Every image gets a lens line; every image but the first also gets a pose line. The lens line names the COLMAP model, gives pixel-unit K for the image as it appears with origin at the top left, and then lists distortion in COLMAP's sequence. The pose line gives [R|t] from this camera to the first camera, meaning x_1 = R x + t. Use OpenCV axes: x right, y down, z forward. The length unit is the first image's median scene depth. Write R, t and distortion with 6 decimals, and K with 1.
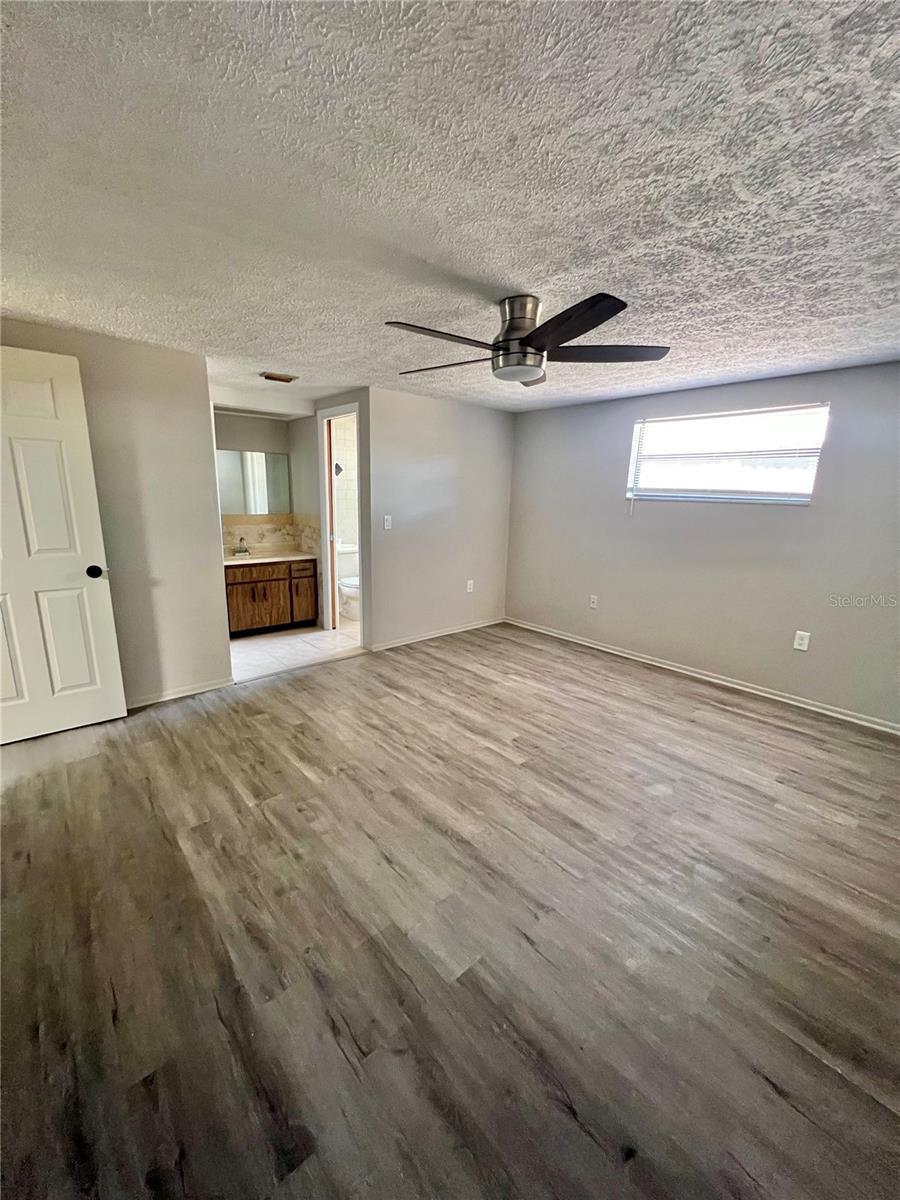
lens RADIAL K [[480.4, 0, 448.0], [0, 480.4, 600.7], [0, 0, 1]] dist [-0.001846, 0.002847]
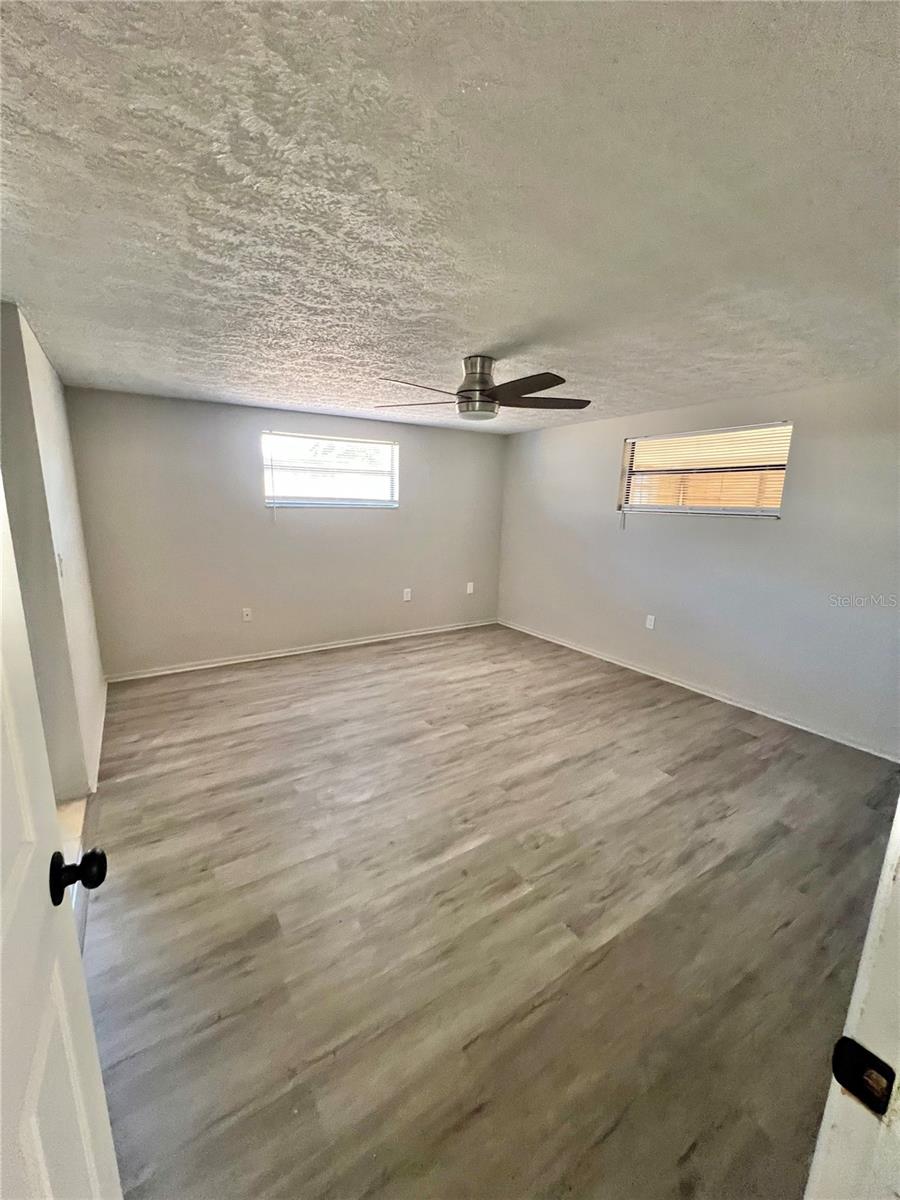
lens RADIAL K [[480.4, 0, 443.3], [0, 480.4, 597.7], [0, 0, 1]] dist [-0.001846, 0.002847]
pose [[0.153204, -0.217294, 0.964008, -0.735608], [0.208683, 0.960639, 0.183370, -0.165243], [-0.965909, 0.173079, 0.192519, 0.578124]]
